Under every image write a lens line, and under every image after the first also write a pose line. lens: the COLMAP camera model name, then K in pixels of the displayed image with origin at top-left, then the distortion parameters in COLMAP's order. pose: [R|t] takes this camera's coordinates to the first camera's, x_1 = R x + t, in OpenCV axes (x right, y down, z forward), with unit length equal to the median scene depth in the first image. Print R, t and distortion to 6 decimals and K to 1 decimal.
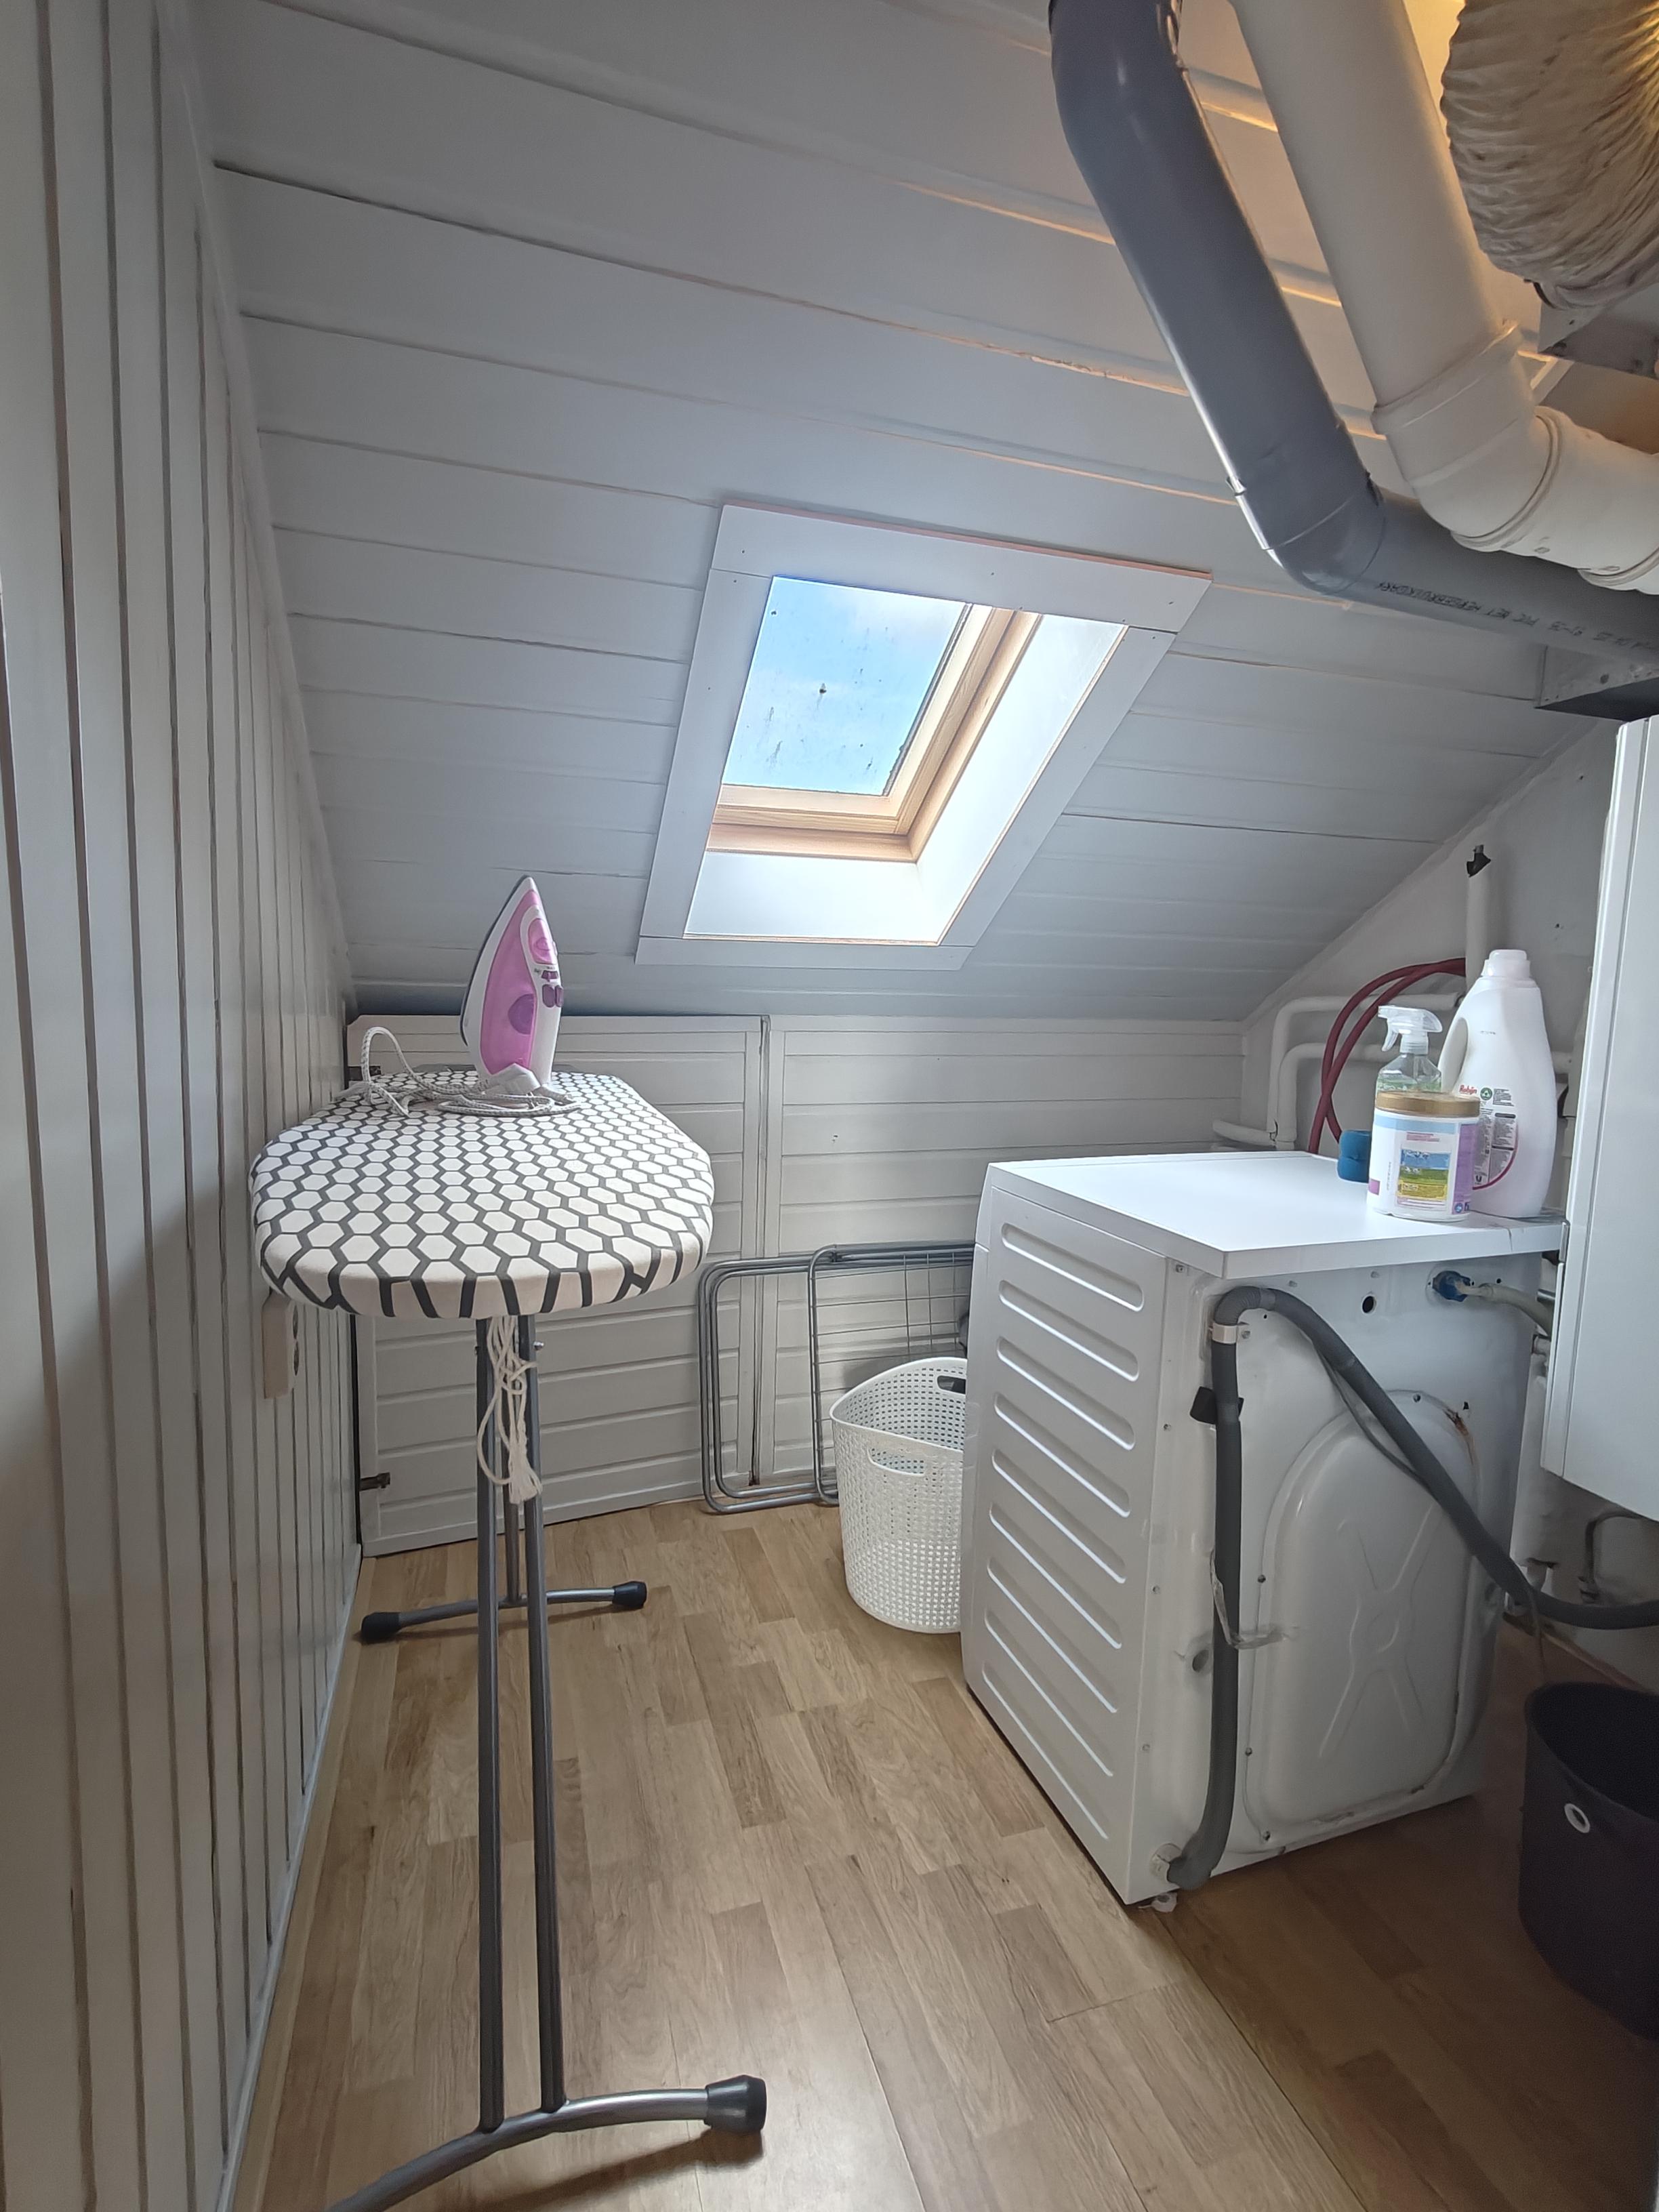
lens RADIAL K [[1037.8, 0, 820.7], [0, 1037.8, 1097.9], [0, 0, 1]] dist [-0.002048, -0.000396]
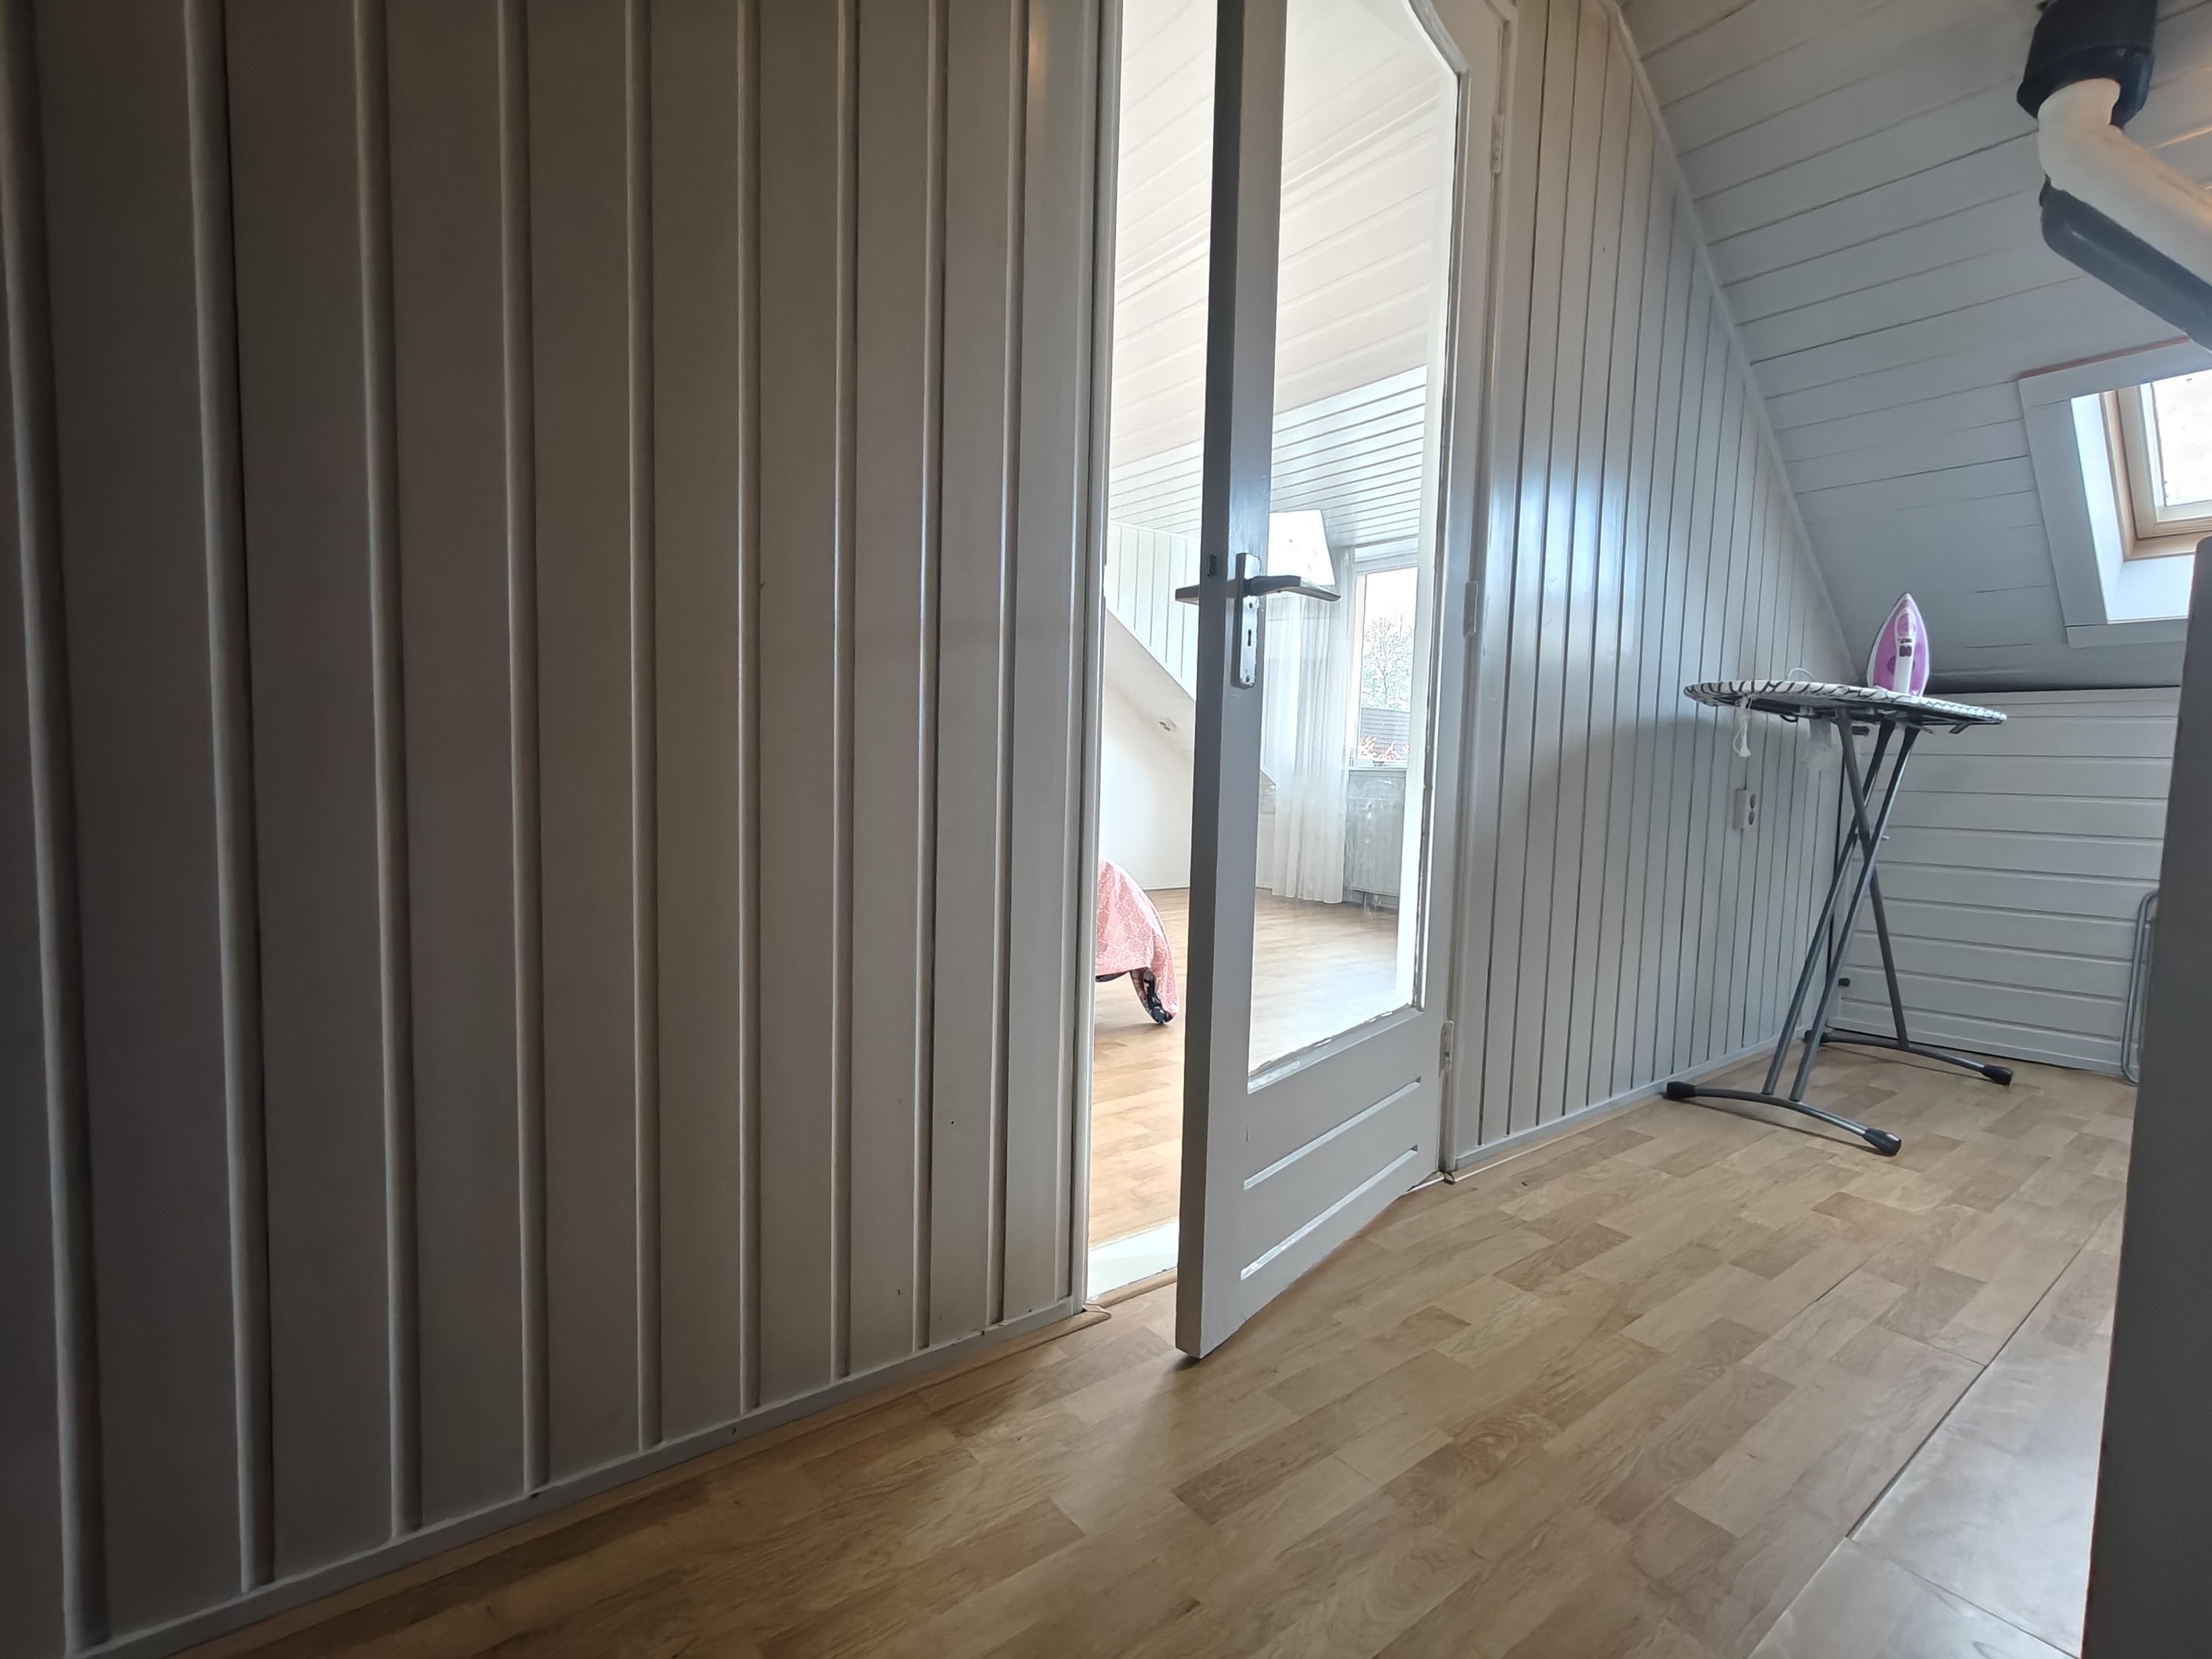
lens RADIAL K [[1037.8, 0, 1099.7], [0, 1037.8, 843.1], [0, 0, 1]] dist [-0.002048, -0.000396]
pose [[0.346328, 0.054703, -0.936517, 1.052073], [-0.113886, 0.993366, 0.015908, 0.397136], [0.931175, 0.101147, 0.350261, -1.049807]]
